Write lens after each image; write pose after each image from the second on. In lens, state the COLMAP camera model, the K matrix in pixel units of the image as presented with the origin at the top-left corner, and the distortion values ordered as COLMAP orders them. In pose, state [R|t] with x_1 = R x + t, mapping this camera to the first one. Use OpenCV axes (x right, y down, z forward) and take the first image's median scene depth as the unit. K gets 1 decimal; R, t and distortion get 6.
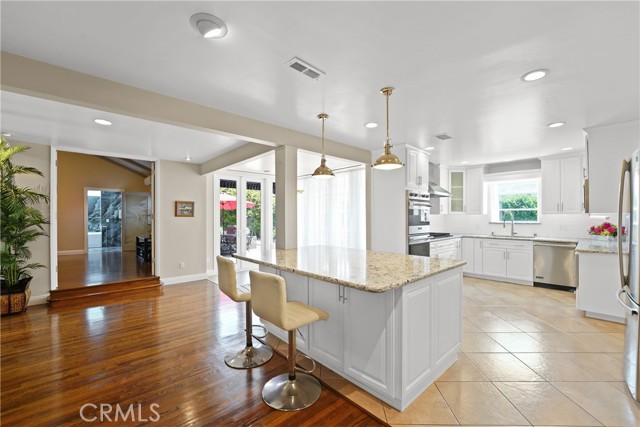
lens RADIAL K [[264.0, 0, 322.5], [0, 264.0, 217.2], [0, 0, 1]] dist [-0.023715, 0.001597]
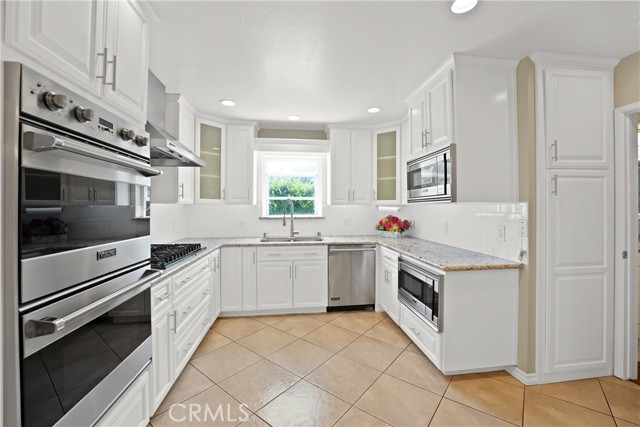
lens RADIAL K [[264.0, 0, 322.7], [0, 264.0, 207.0], [0, 0, 1]] dist [-0.023715, 0.001597]
pose [[0.586126, 0.003457, 0.810213, 0.226604], [0.002404, 0.999979, -0.006006, -0.001282], [-0.810217, 0.005468, 0.586105, 0.534626]]
